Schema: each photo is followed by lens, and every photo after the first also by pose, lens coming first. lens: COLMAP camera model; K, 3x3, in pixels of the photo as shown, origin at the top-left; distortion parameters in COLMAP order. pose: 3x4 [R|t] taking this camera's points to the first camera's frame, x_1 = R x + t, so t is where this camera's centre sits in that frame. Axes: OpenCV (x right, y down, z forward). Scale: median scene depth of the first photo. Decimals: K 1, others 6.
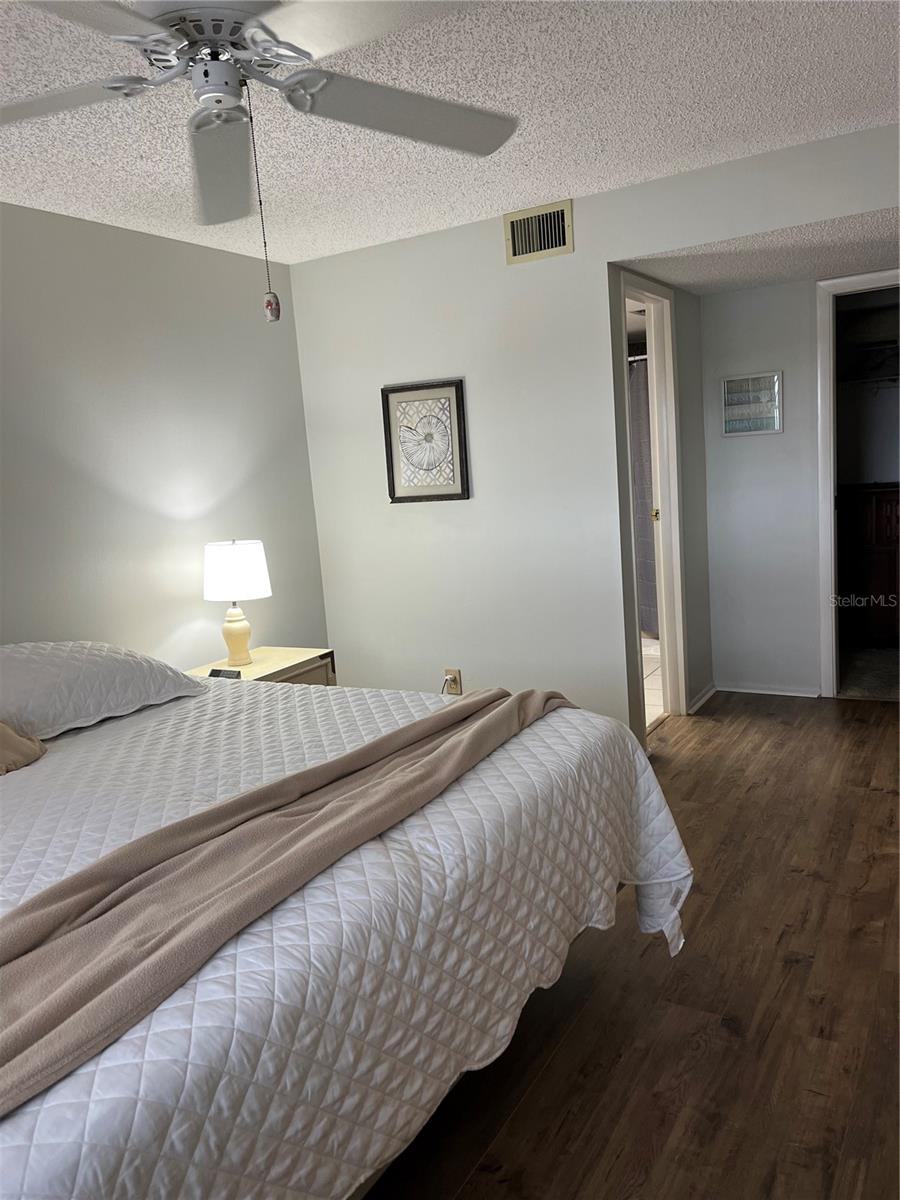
lens RADIAL K [[907.5, 0, 451.4], [0, 907.5, 600.3], [0, 0, 1]] dist [0.011046, 0.002557]
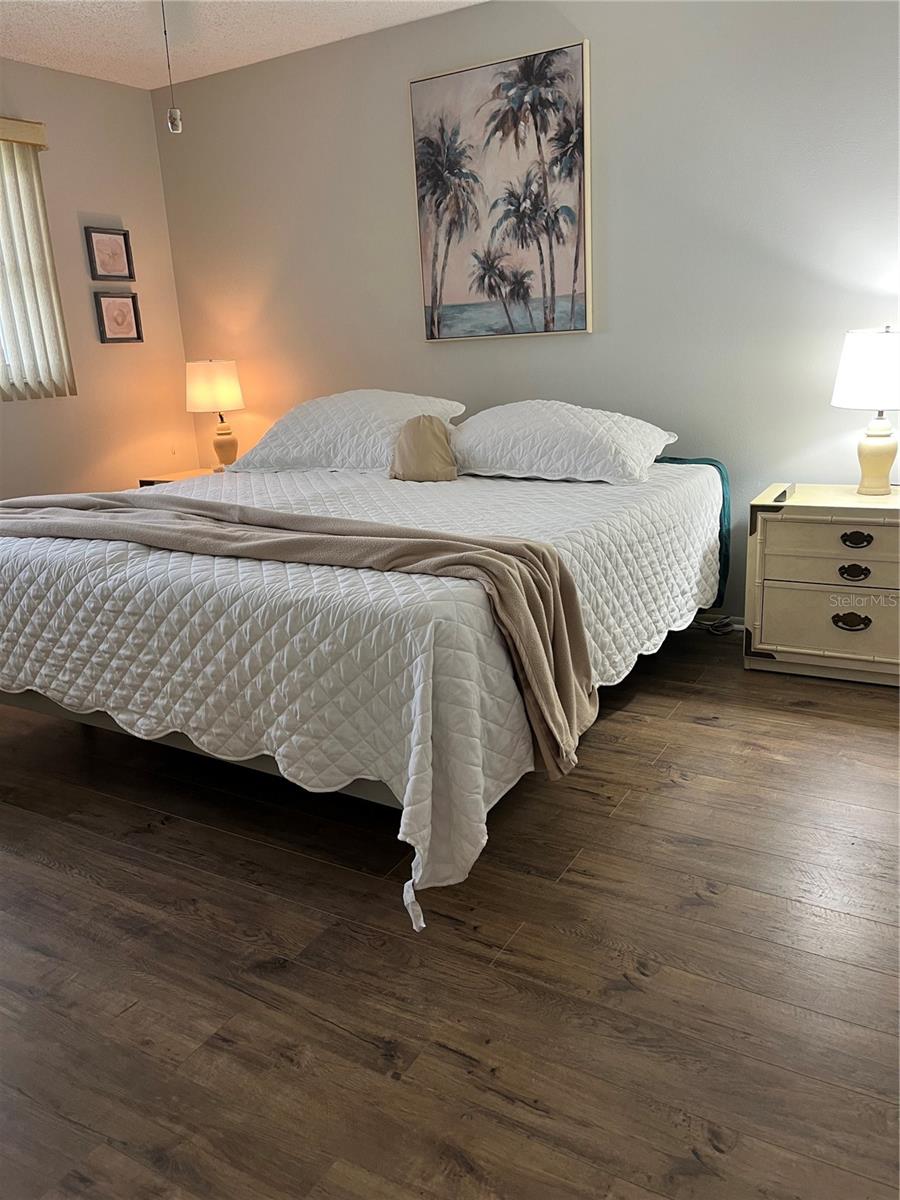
lens RADIAL K [[907.5, 0, 451.4], [0, 907.5, 600.3], [0, 0, 1]] dist [0.011046, 0.002557]
pose [[-0.002644, 0.349447, -0.936952, 0.915471], [-0.094916, 0.932638, 0.348106, -0.139701], [0.995482, 0.089852, 0.030702, 1.047355]]
